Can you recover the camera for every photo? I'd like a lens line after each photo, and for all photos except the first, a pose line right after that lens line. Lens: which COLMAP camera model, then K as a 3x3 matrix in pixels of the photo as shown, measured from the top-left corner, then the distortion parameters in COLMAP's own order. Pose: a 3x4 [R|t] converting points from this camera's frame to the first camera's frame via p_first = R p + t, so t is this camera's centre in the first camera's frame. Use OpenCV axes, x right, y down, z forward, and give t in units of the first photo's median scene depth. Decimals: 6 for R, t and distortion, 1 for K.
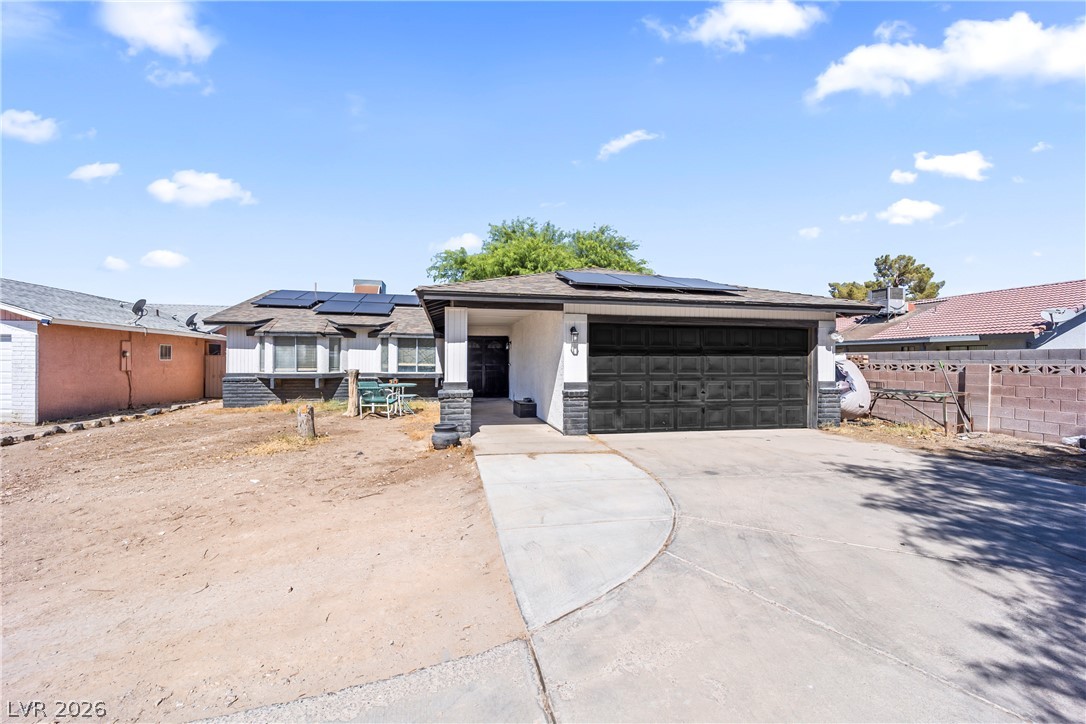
lens RADIAL K [[431.3, 0, 539.9], [0, 431.3, 363.9], [0, 0, 1]] dist [0.014211, -0.008379]
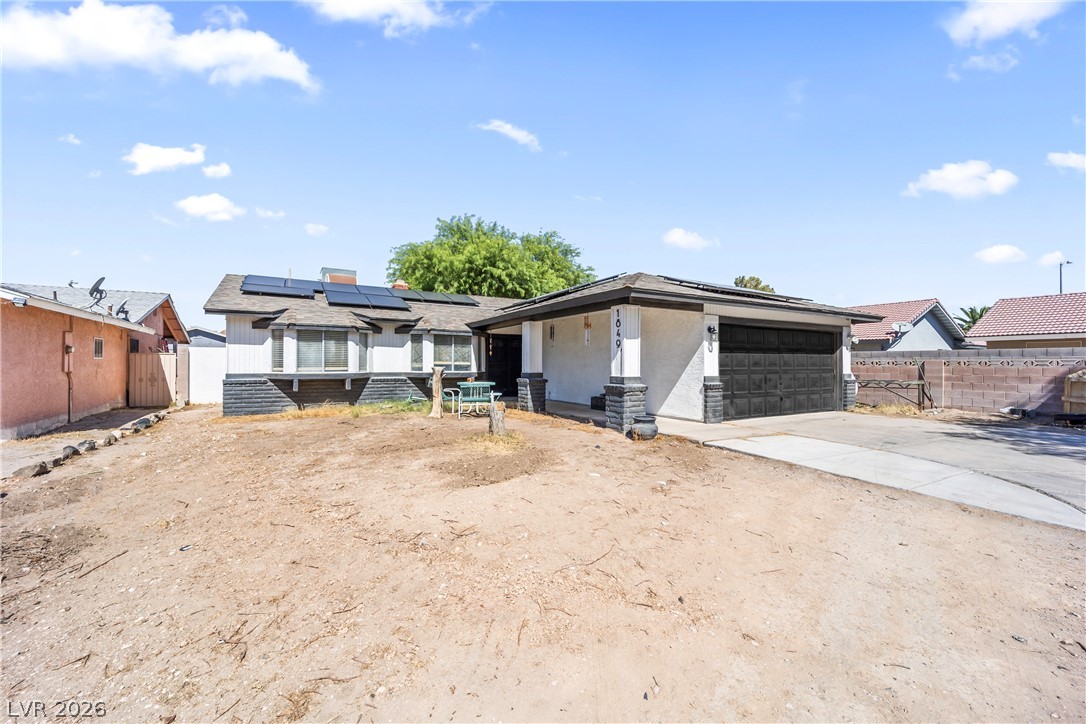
lens RADIAL K [[431.3, 0, 534.9], [0, 431.3, 365.0], [0, 0, 1]] dist [0.014211, -0.008379]
pose [[0.950643, -0.003450, 0.310268, -0.432059], [0.004437, 0.999987, -0.002477, 0.009140], [-0.310255, 0.003732, 0.950646, 0.046340]]
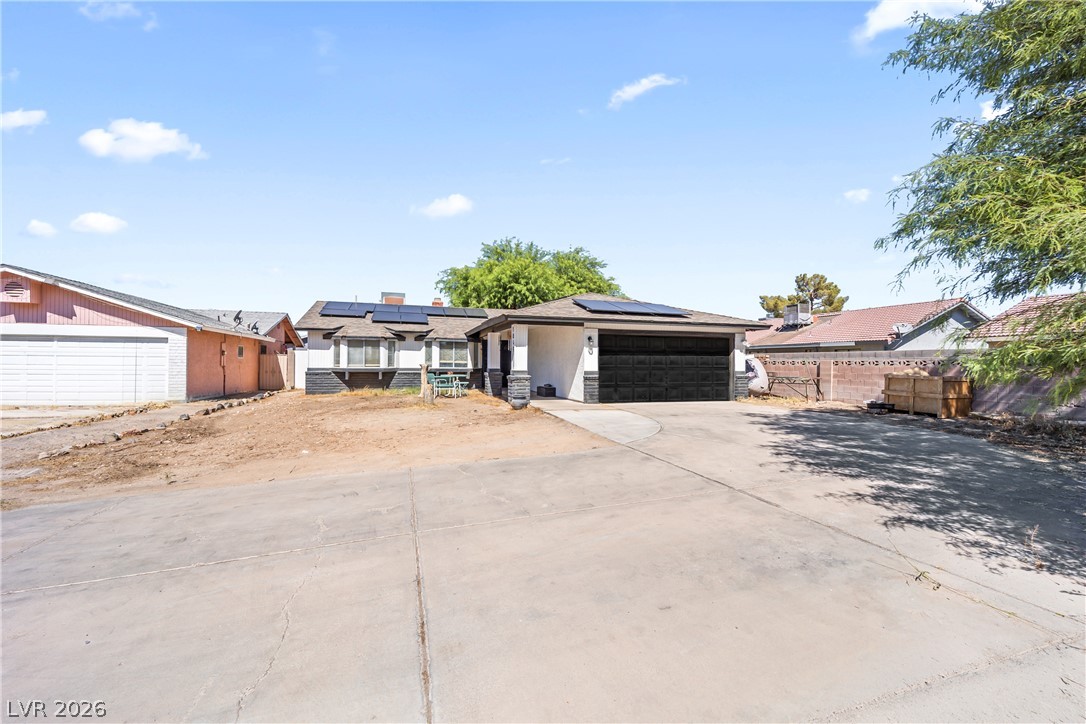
lens RADIAL K [[431.3, 0, 539.7], [0, 431.3, 363.2], [0, 0, 1]] dist [0.014211, -0.008379]
pose [[0.994723, 0.001088, 0.102592, -0.168649], [-0.000580, 0.999987, -0.004979, 0.013295], [-0.102596, 0.004894, 0.994711, -0.360781]]
